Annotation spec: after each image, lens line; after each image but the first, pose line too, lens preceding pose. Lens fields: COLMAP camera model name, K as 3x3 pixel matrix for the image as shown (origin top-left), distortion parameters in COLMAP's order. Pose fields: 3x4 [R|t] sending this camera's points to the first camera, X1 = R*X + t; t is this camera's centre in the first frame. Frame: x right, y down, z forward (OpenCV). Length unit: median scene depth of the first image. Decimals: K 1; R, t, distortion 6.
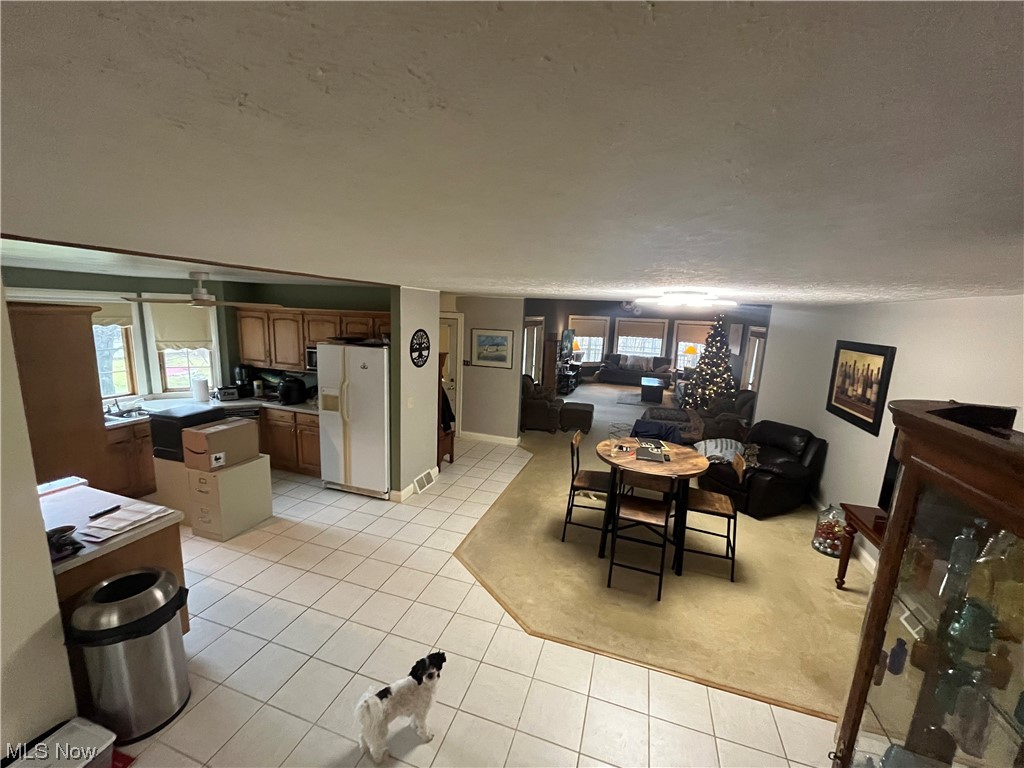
lens RADIAL K [[410.9, 0, 511.5], [0, 410.9, 387.5], [0, 0, 1]] dist [0.000141, 0.000001]
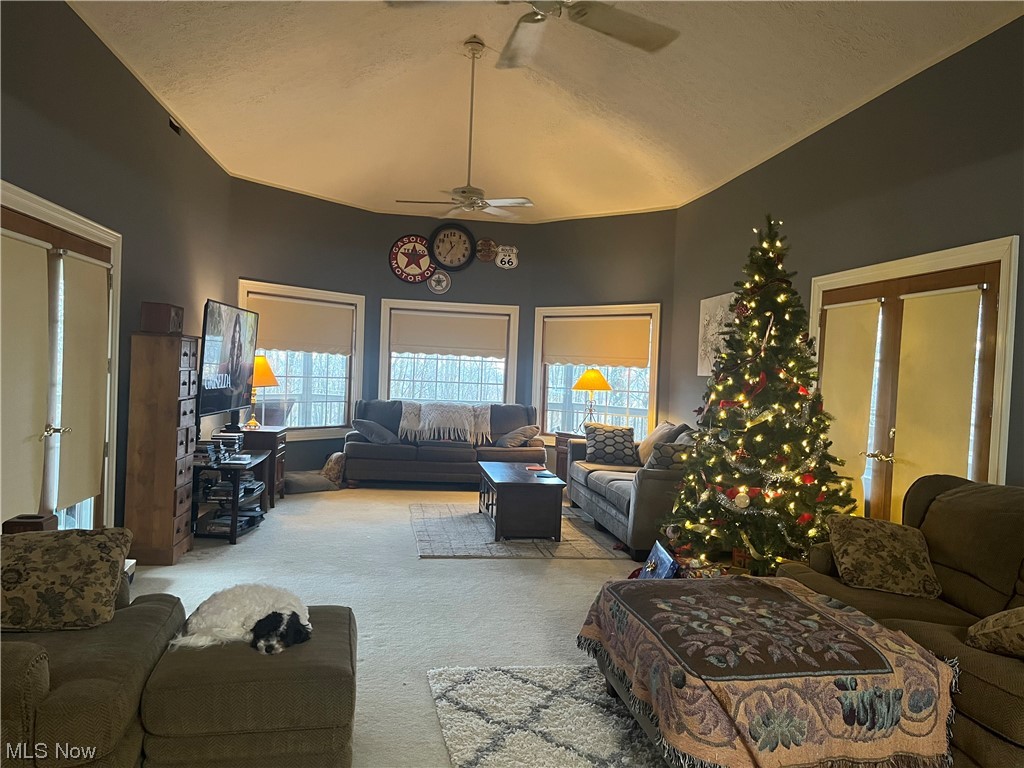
lens RADIAL K [[771.6, 0, 512.1], [0, 771.6, 387.7], [0, 0, 1]] dist [-0.000105, -0.000415]
pose [[0.899343, -0.012224, 0.437074, 0.068867], [0.073069, 0.989754, -0.122669, -0.005323], [-0.431096, 0.142258, 0.891021, 0.390208]]
